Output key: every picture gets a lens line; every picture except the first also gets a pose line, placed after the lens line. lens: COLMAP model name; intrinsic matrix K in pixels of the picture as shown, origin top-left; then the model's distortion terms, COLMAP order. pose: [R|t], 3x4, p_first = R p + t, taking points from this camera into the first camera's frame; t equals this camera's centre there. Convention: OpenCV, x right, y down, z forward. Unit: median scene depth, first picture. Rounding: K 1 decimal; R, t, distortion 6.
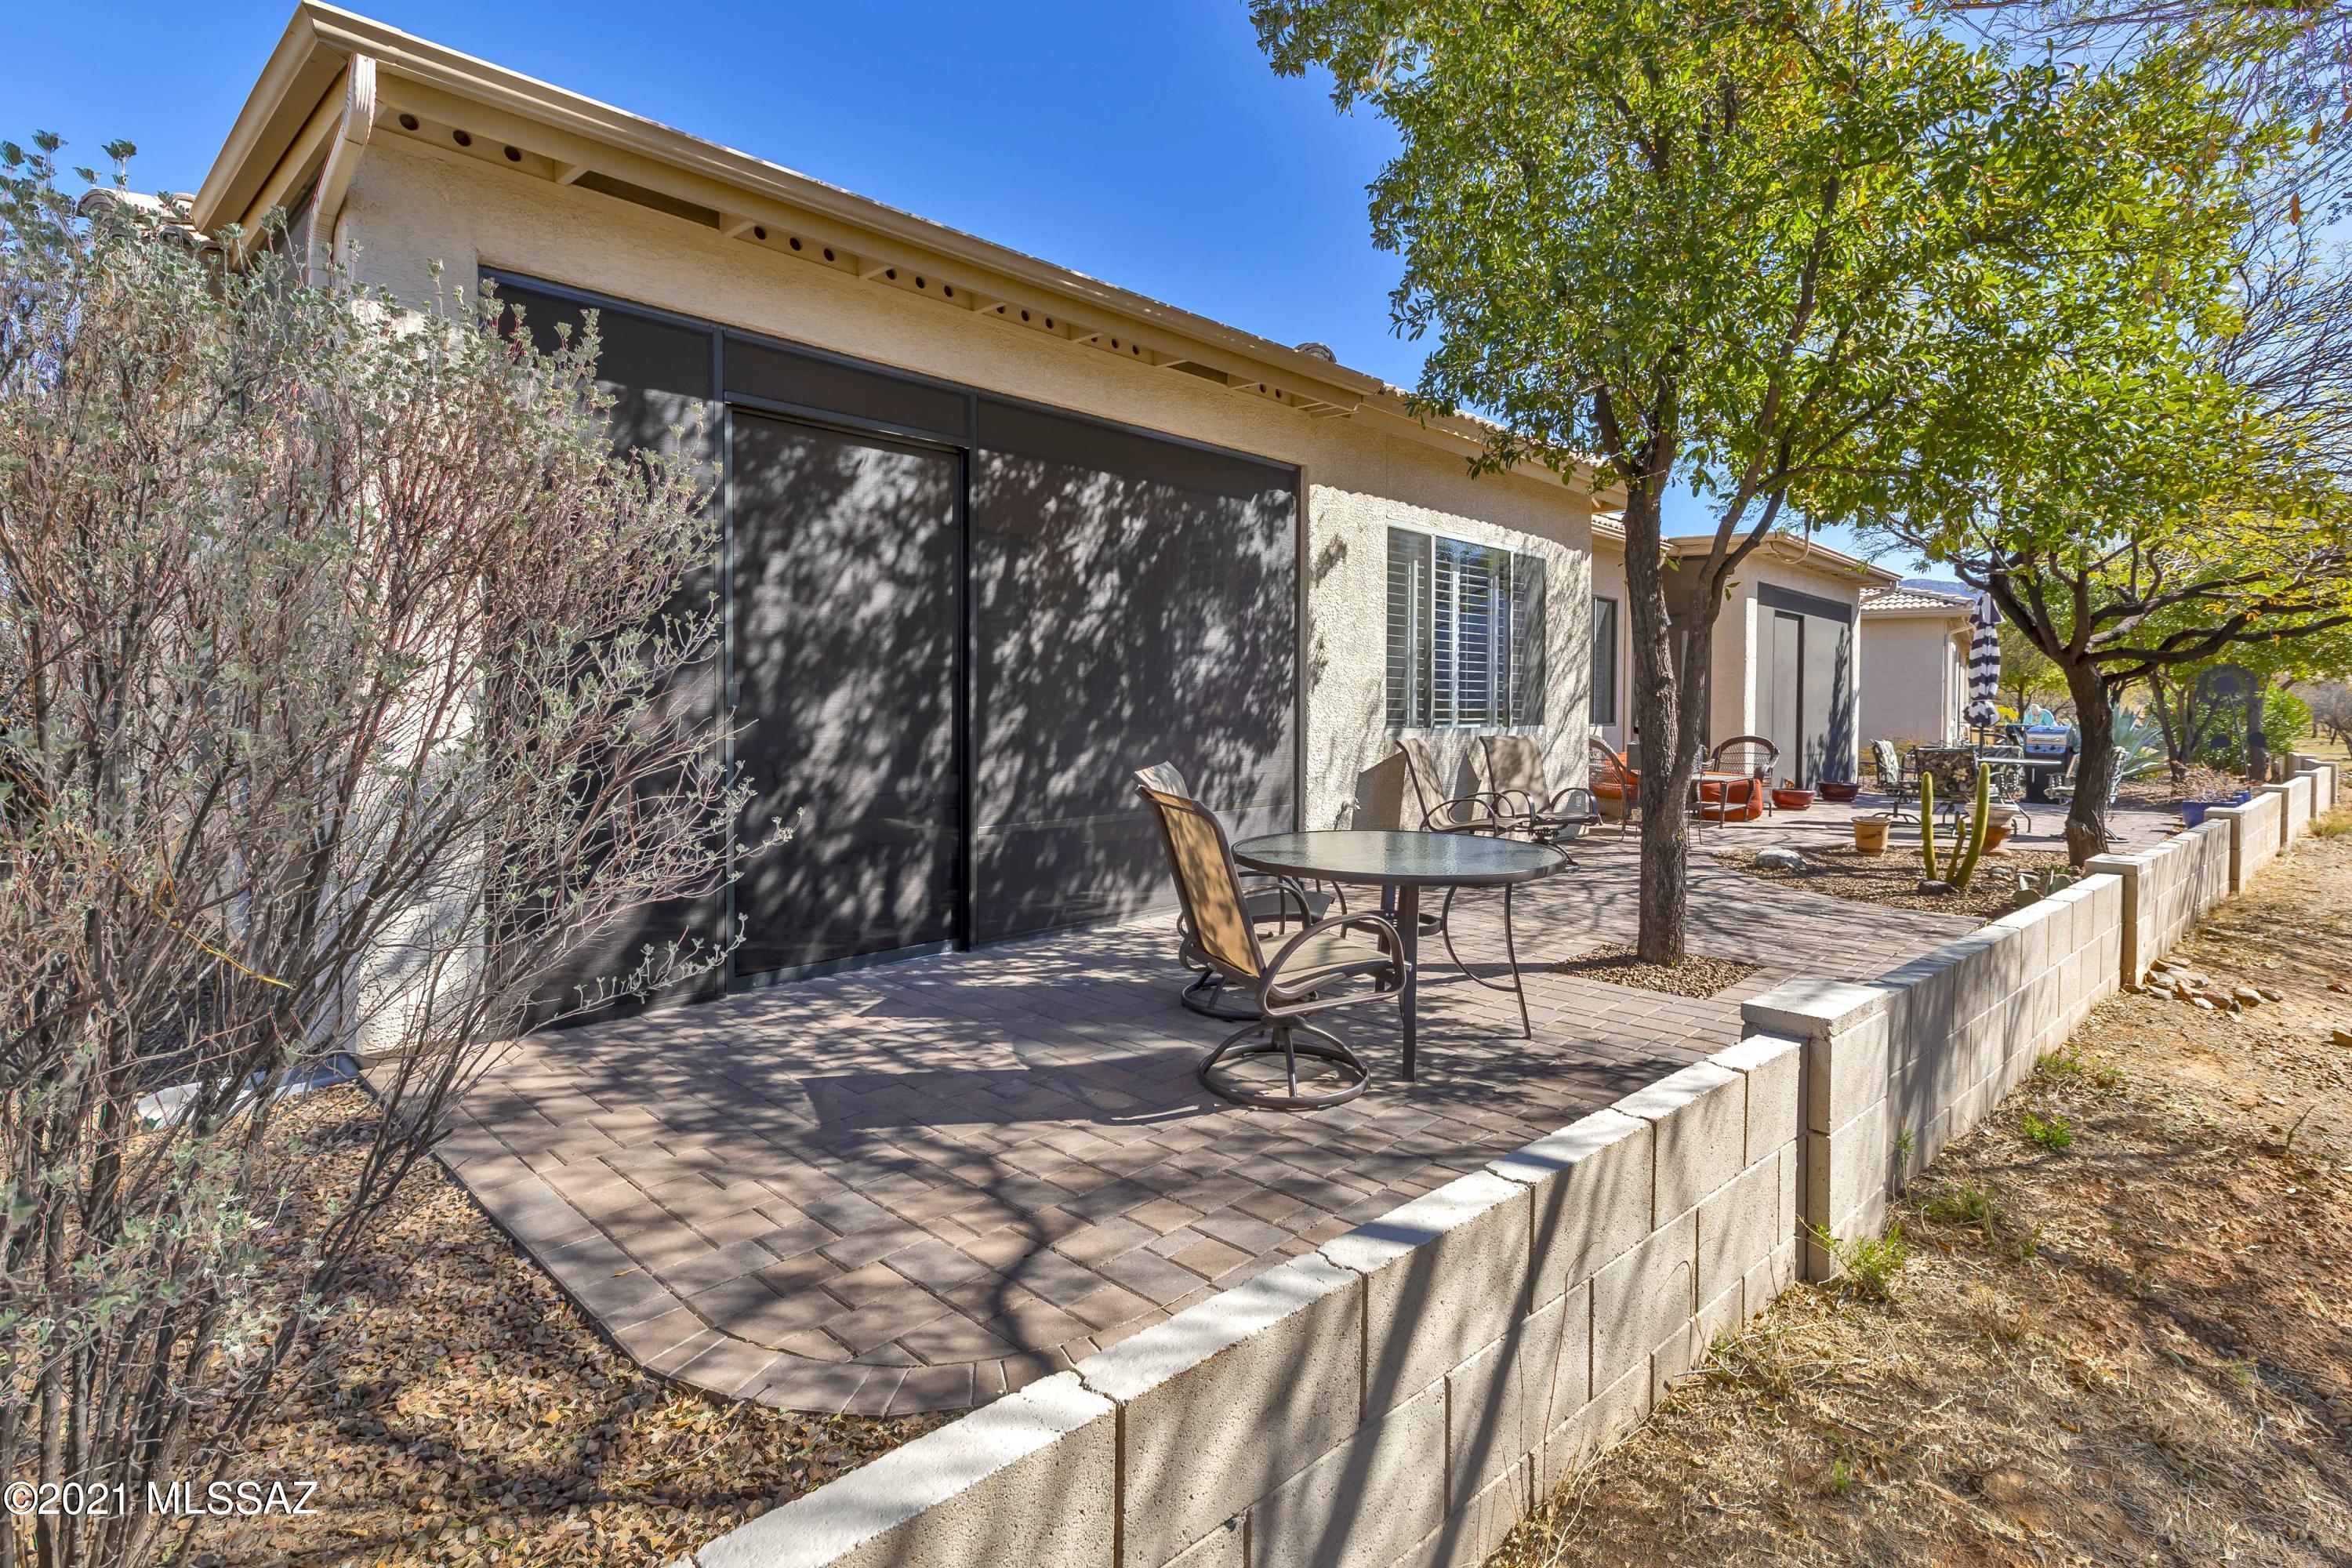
lens RADIAL K [[1207.7, 0, 1181.4], [0, 1207.7, 779.5], [0, 0, 1]] dist [-0.000655, 0.000143]
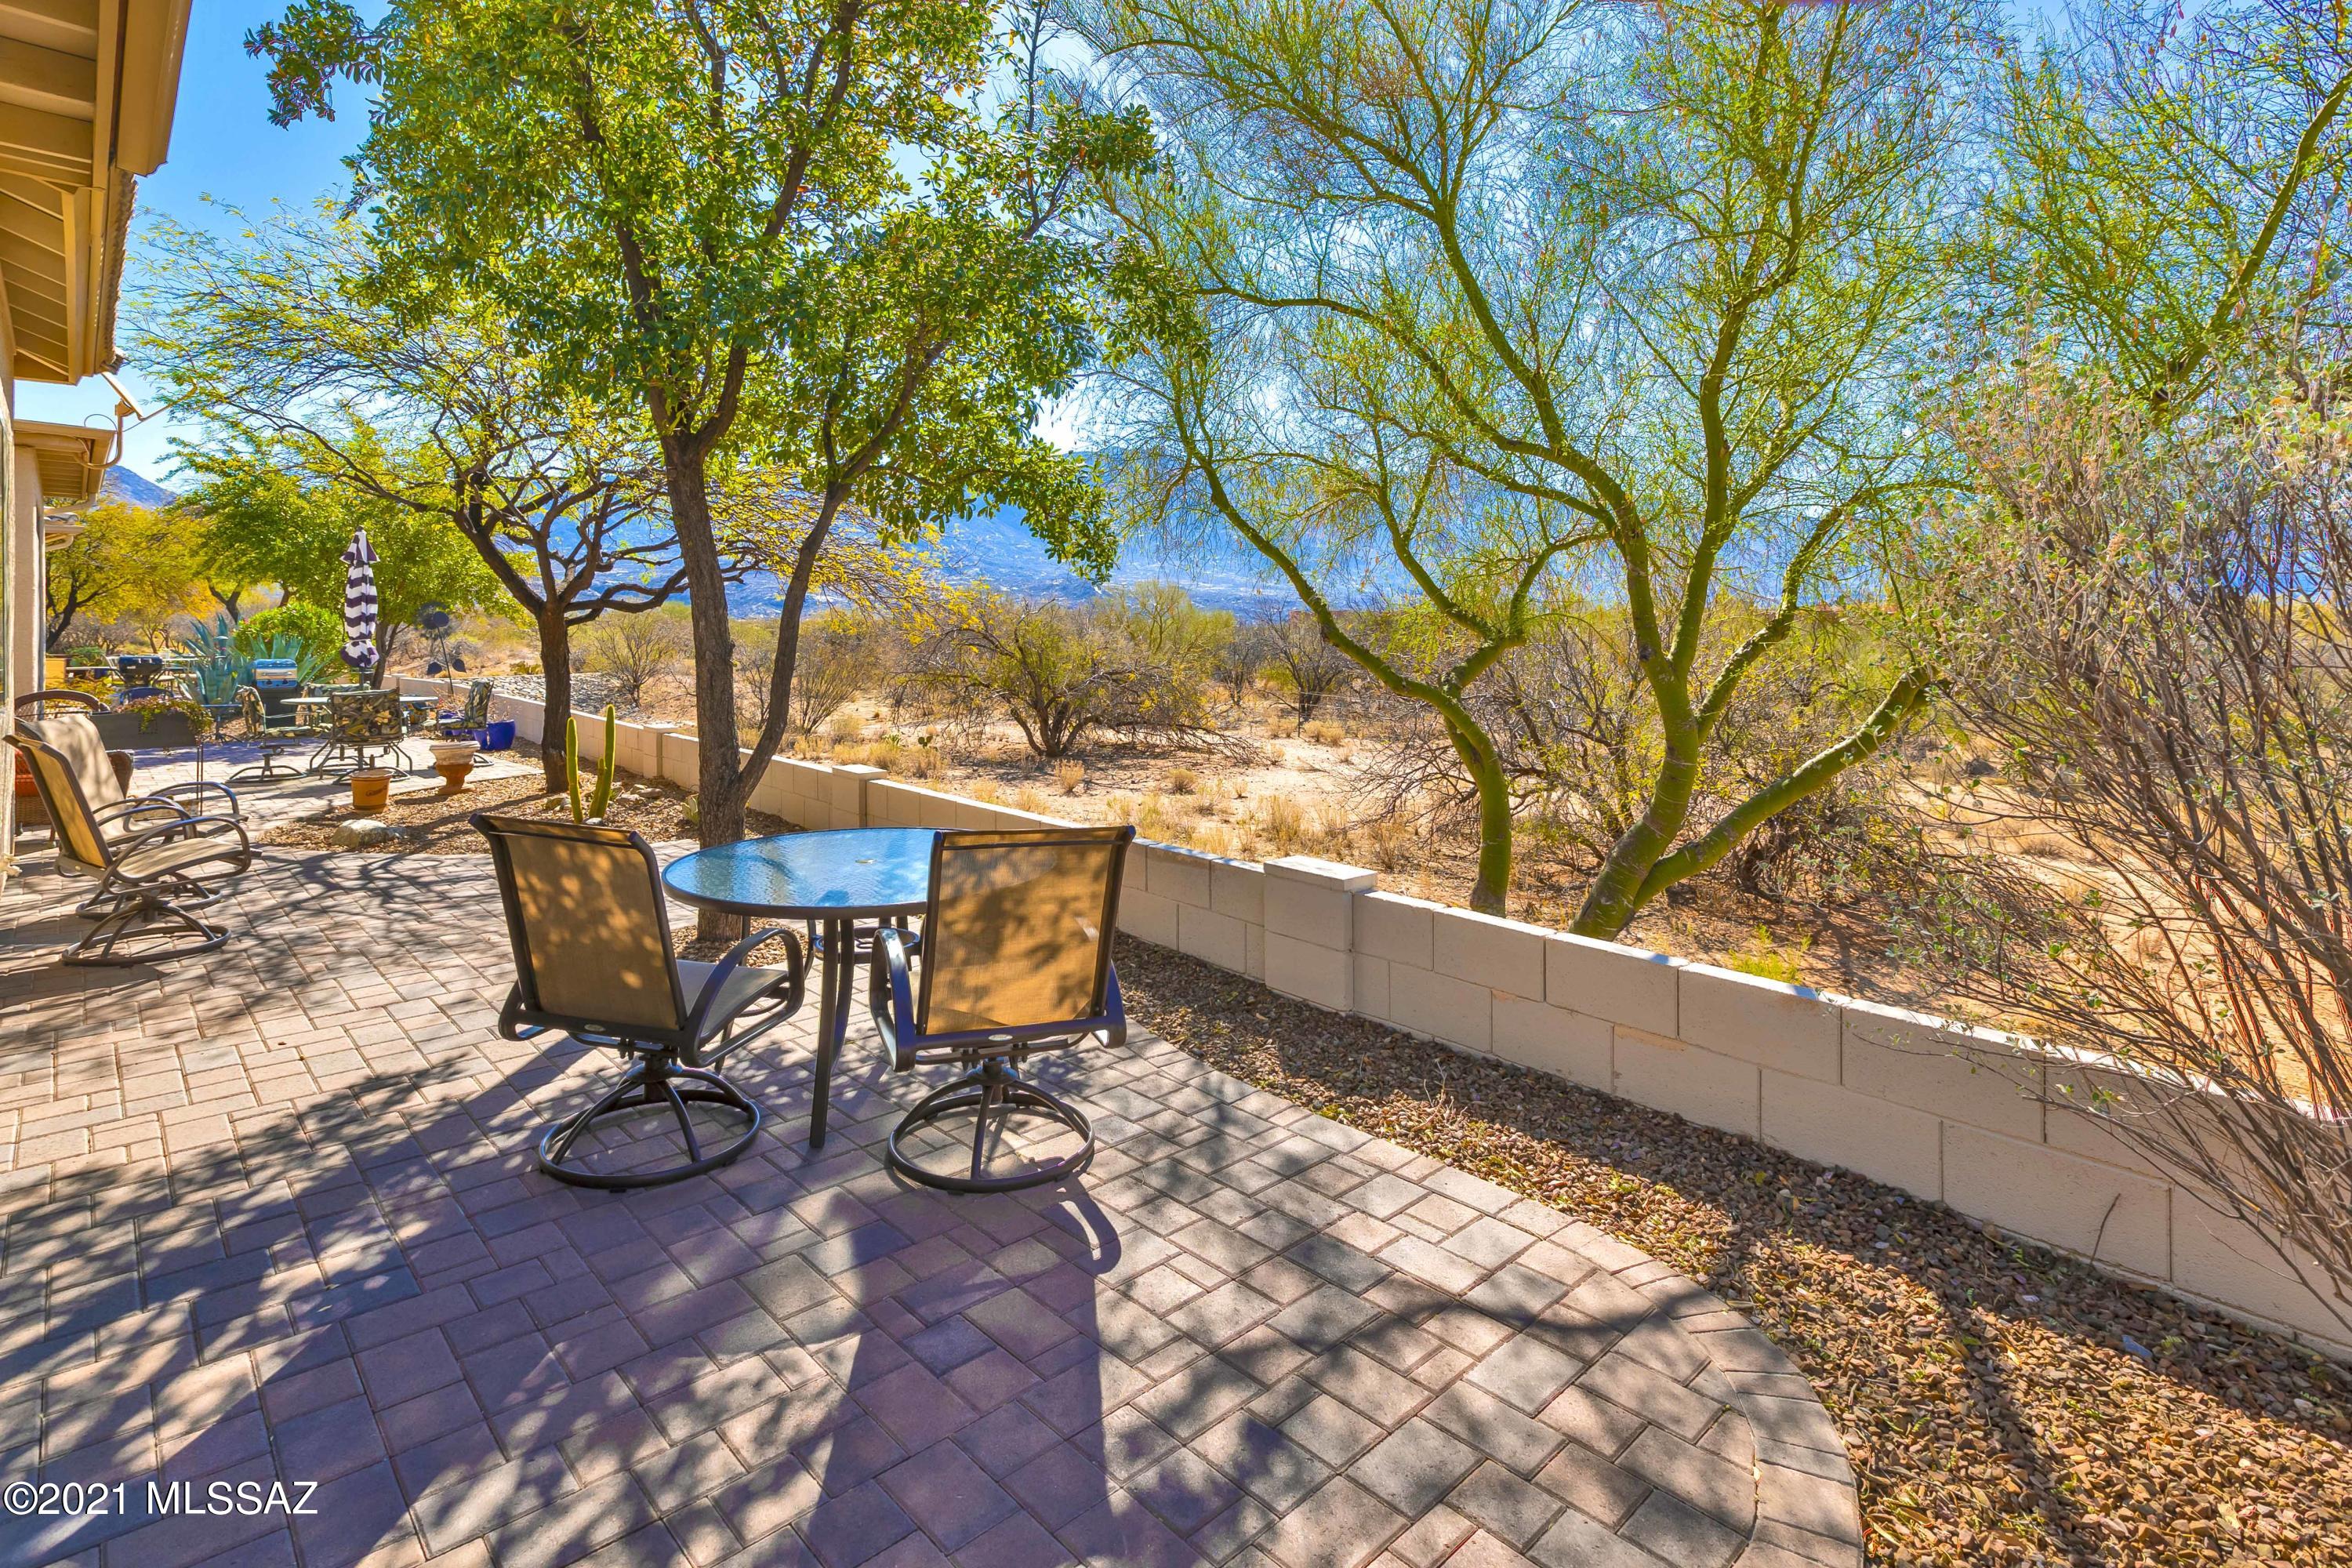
lens RADIAL K [[1107.1, 0, 1176.2], [0, 1107.1, 783.6], [0, 0, 1]] dist [-0.001304, -0.000495]
pose [[0.025667, -0.144704, 0.989142, -0.684691], [0.055486, 0.988149, 0.143119, -0.117854], [-0.998130, 0.051210, 0.033392, 0.864373]]
